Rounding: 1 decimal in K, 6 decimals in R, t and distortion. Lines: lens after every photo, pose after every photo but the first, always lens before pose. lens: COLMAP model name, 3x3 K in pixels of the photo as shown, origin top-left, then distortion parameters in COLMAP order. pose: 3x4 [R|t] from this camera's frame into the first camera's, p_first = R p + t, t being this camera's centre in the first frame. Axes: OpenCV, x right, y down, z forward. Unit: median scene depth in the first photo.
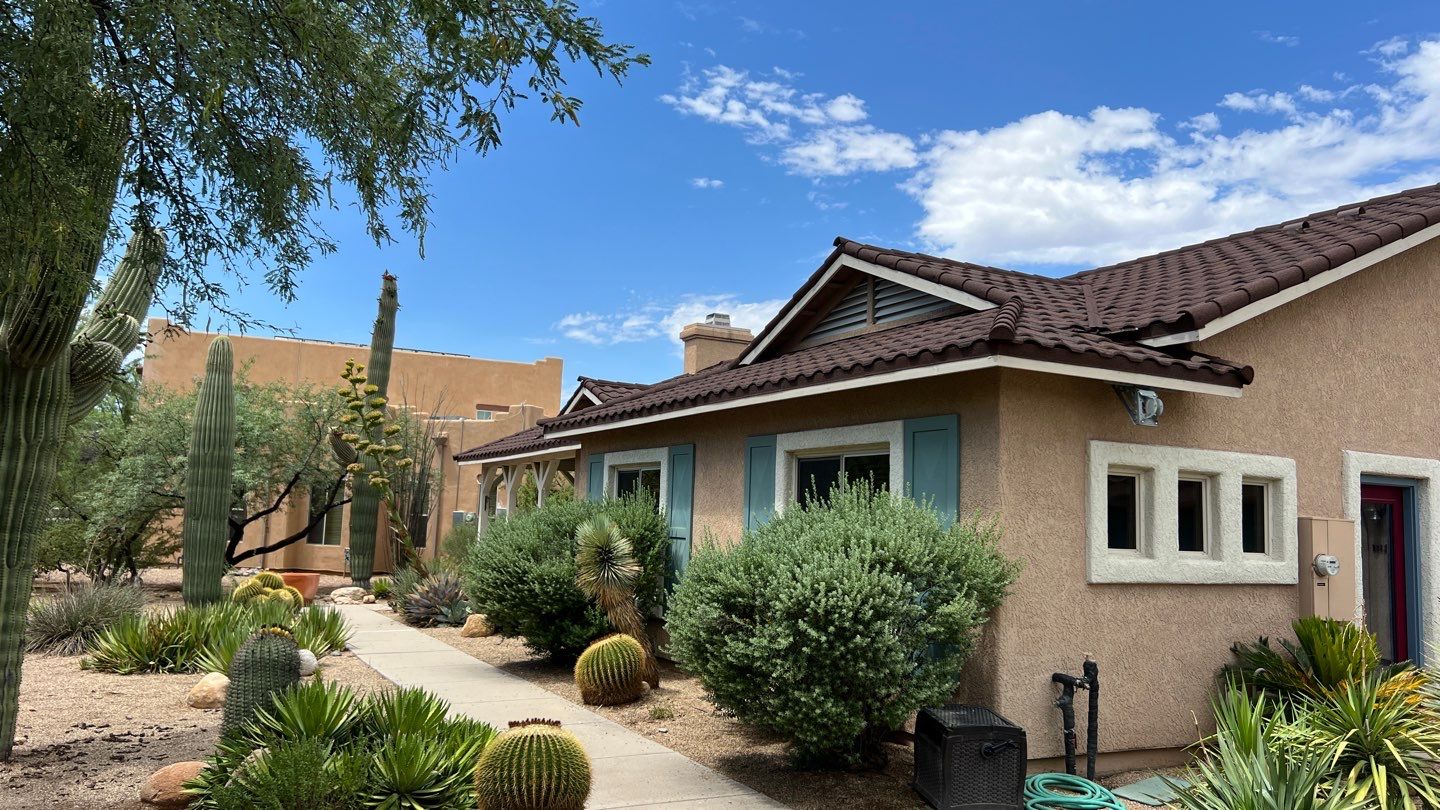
lens RADIAL K [[1131.7, 0, 720.0], [0, 1131.7, 405.0], [0, 0, 1]] dist [0.003373, 0.001123]
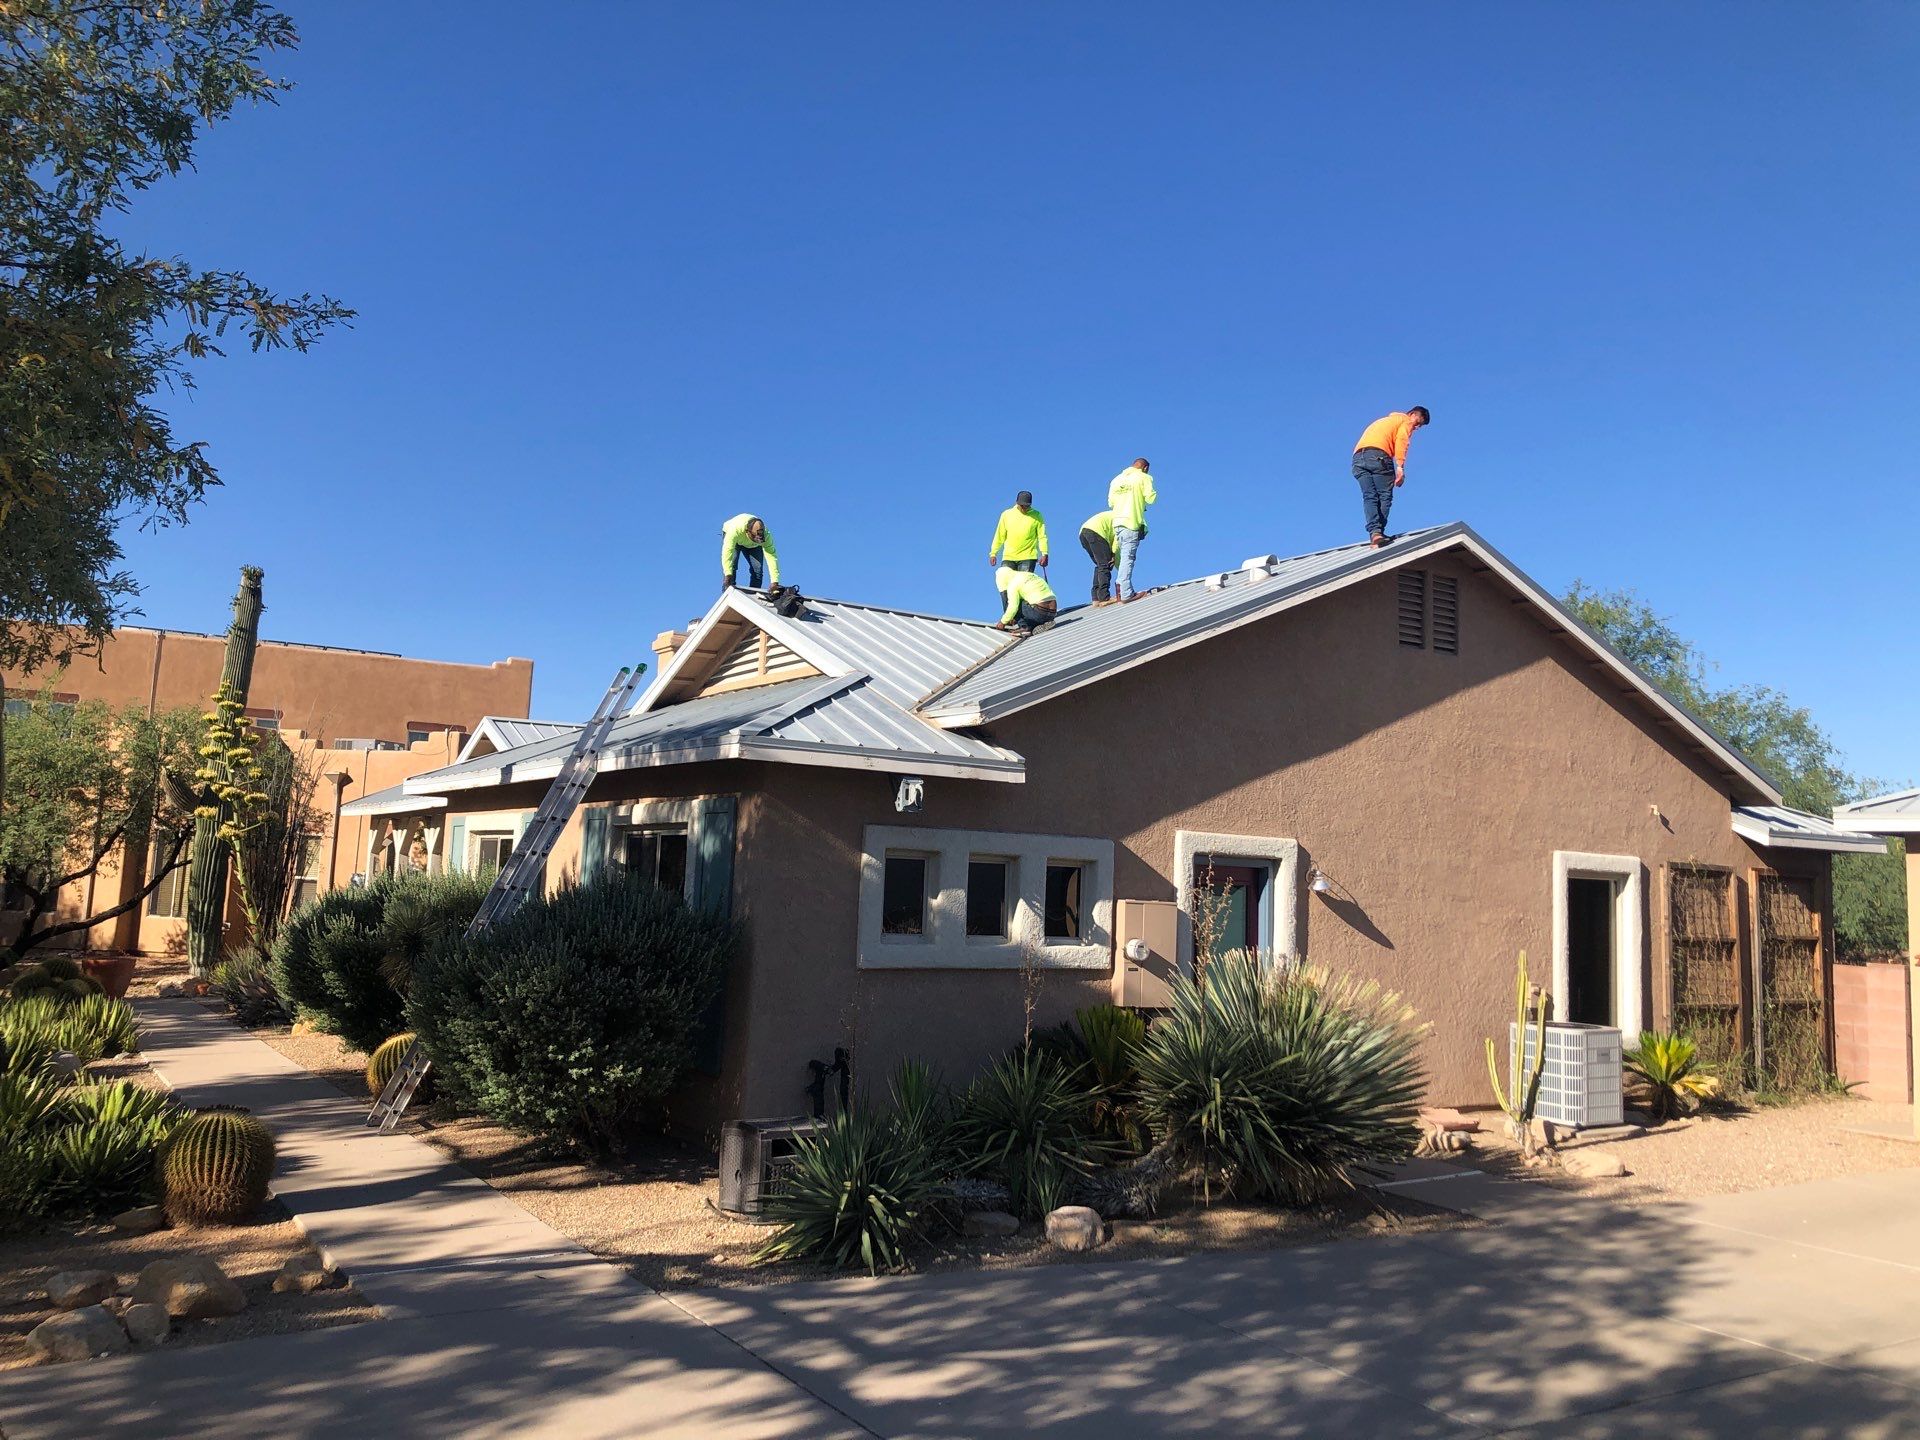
lens RADIAL K [[1646.0, 0, 987.3], [0, 1646.0, 721.4], [0, 0, 1]] dist [-0.000454, 0.071869]
pose [[0.996589, 0.005225, 0.082359, 0.296828], [-0.006394, 0.999882, 0.013946, -0.078365], [-0.082276, -0.014425, 0.996505, -0.428085]]
